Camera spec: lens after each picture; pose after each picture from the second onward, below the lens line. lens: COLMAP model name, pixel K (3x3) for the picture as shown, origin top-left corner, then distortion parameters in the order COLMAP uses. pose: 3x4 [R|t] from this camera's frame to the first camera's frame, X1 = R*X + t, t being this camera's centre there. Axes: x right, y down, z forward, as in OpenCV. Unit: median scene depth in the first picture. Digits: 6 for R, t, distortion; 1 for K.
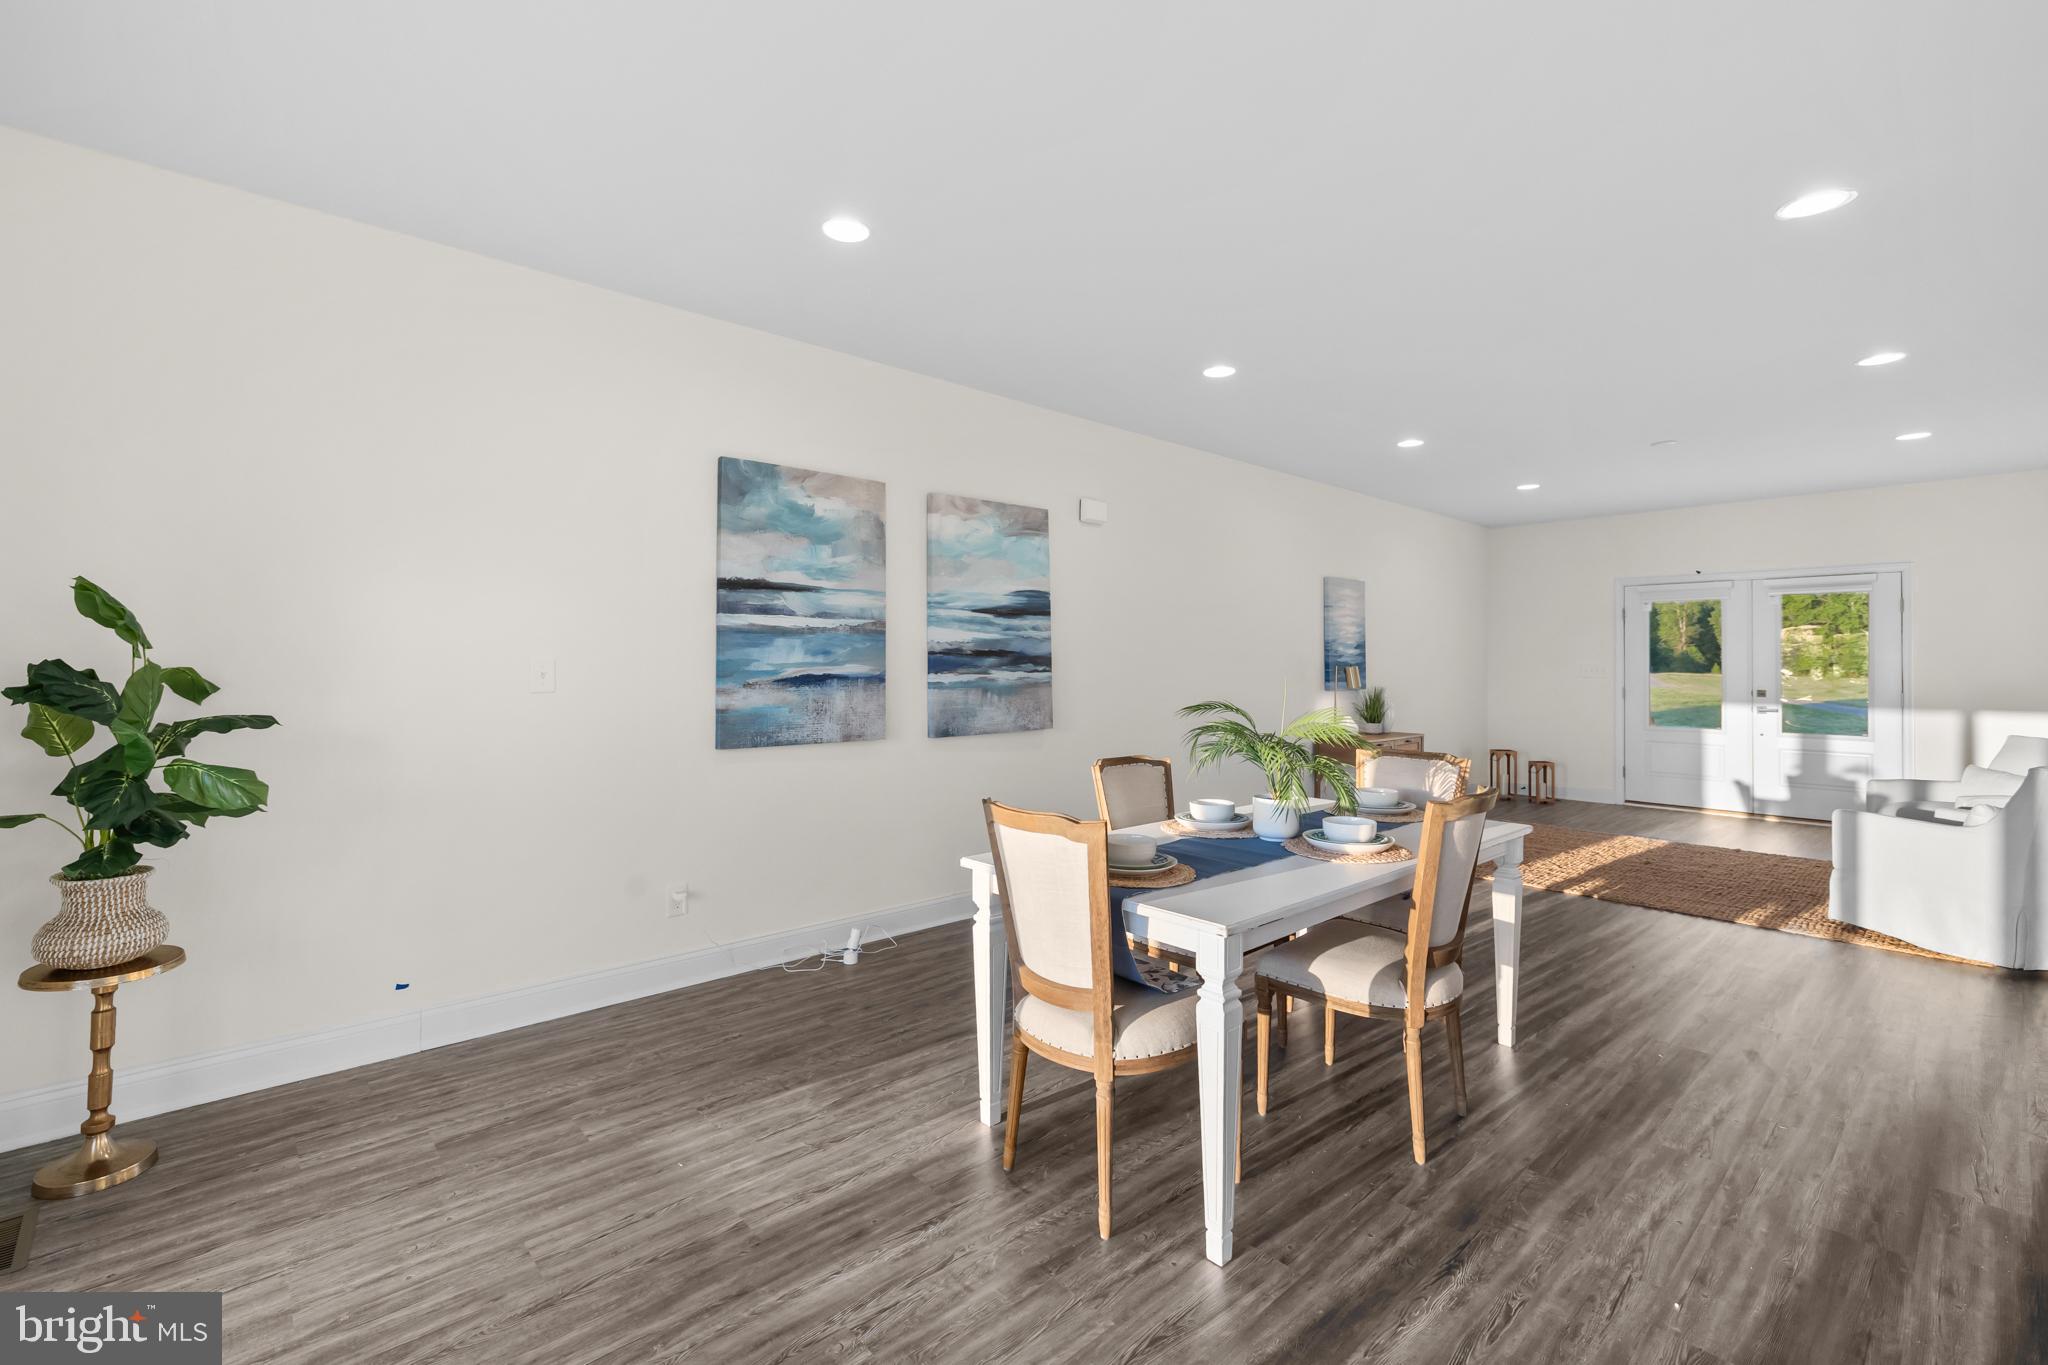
lens RADIAL K [[887.2, 0, 1031.2], [0, 887.2, 668.1], [0, 0, 1]] dist [0.000073, -0.000393]
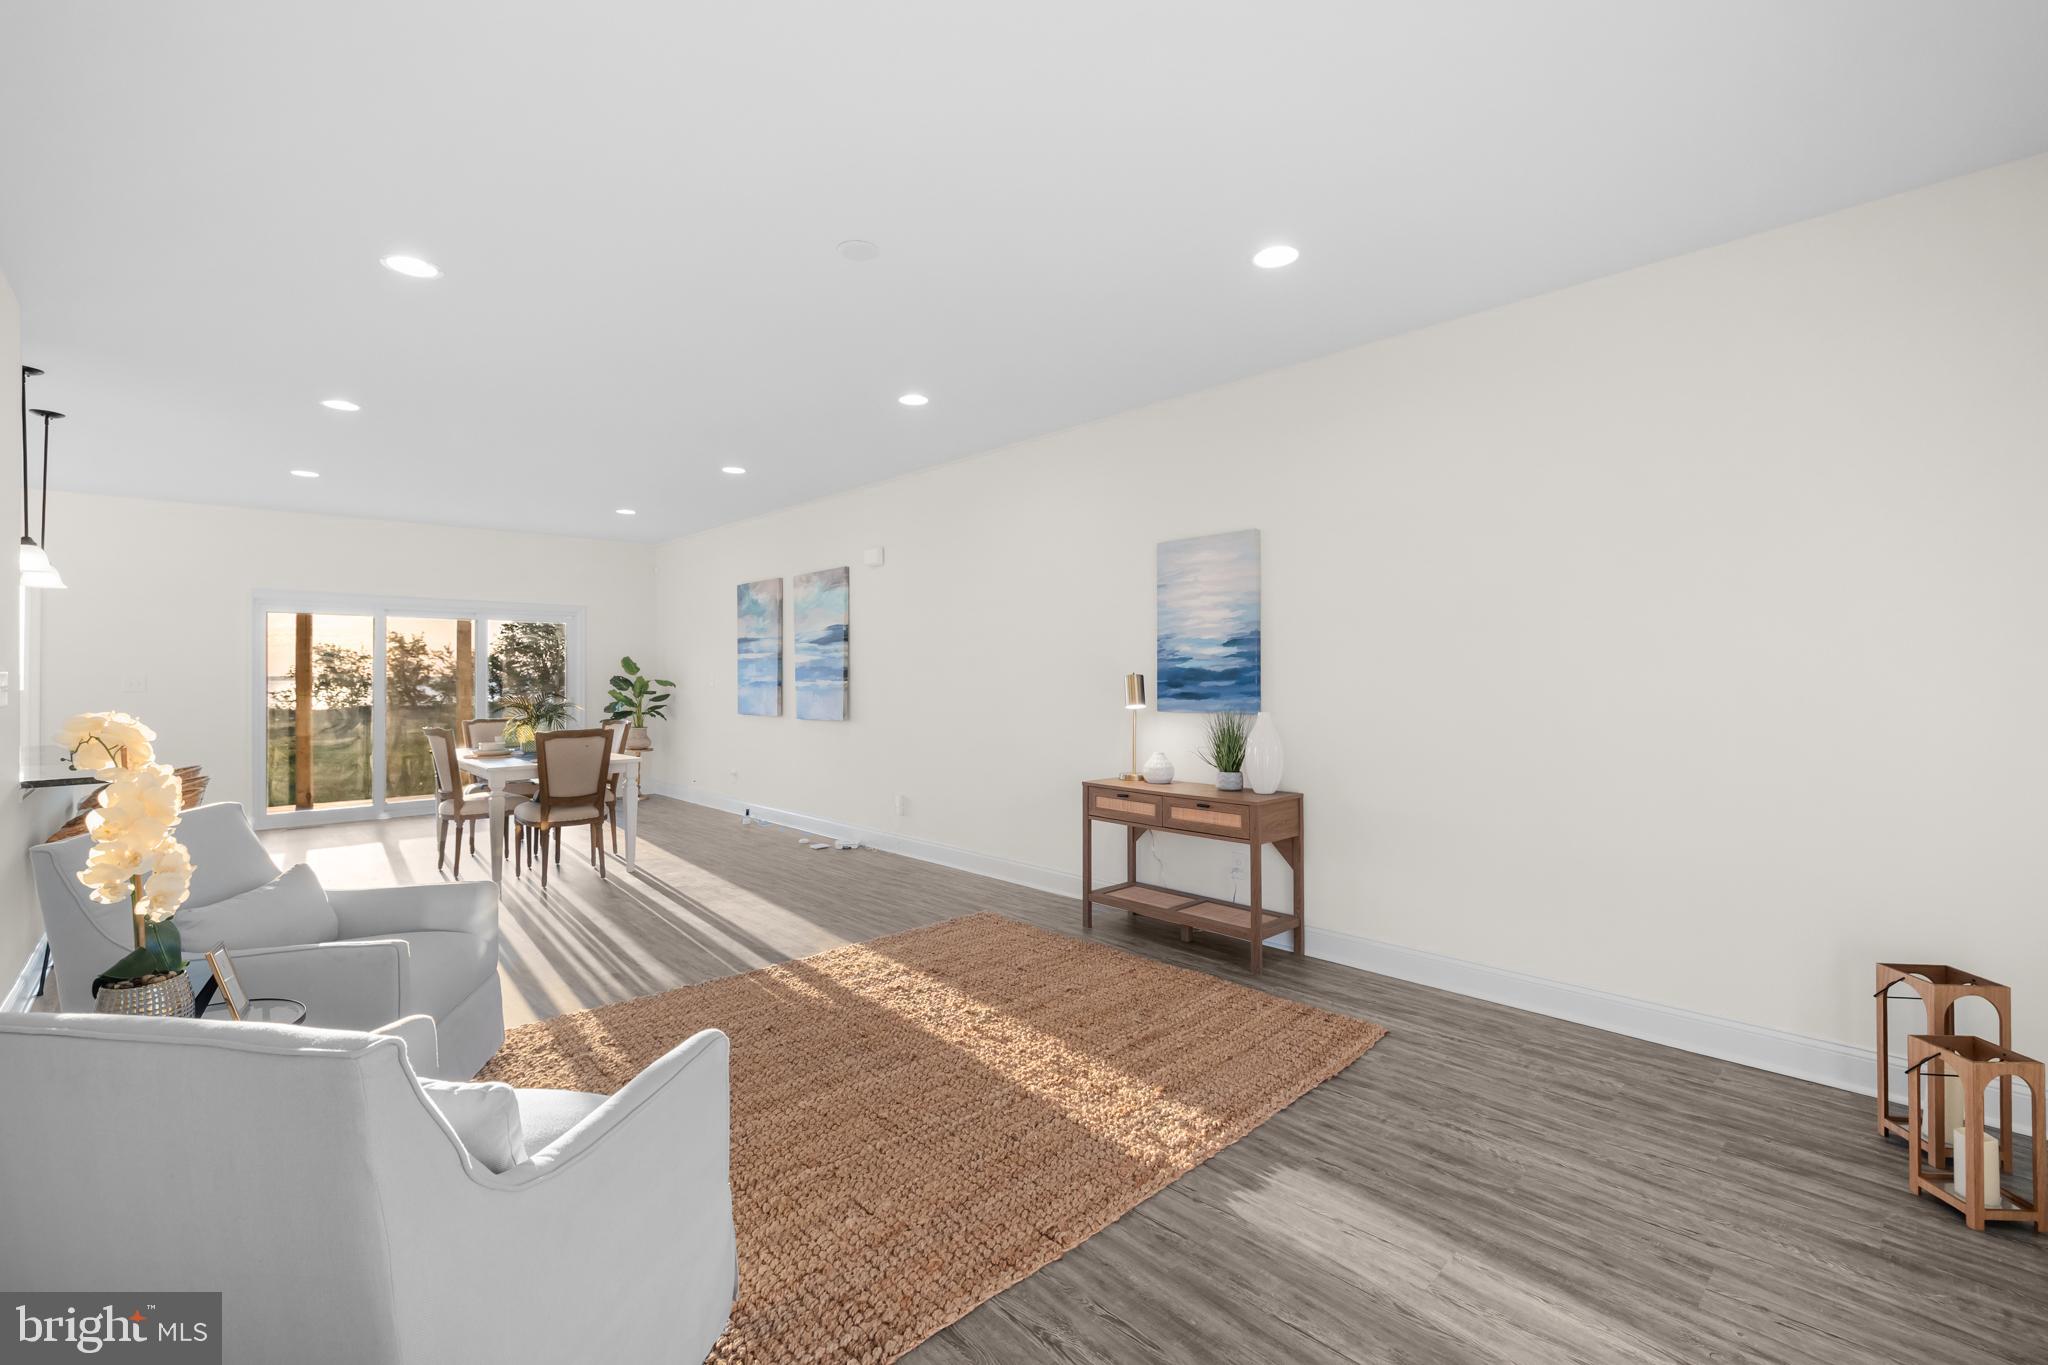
lens RADIAL K [[878.6, 0, 1022.6], [0, 878.6, 674.8], [0, 0, 1]] dist [0.003837, -0.000631]
pose [[0.012008, -0.005067, -0.999915, 1.500749], [-0.001492, 0.999986, -0.005086, 0.001444], [0.999927, 0.001553, 0.012000, 1.333020]]
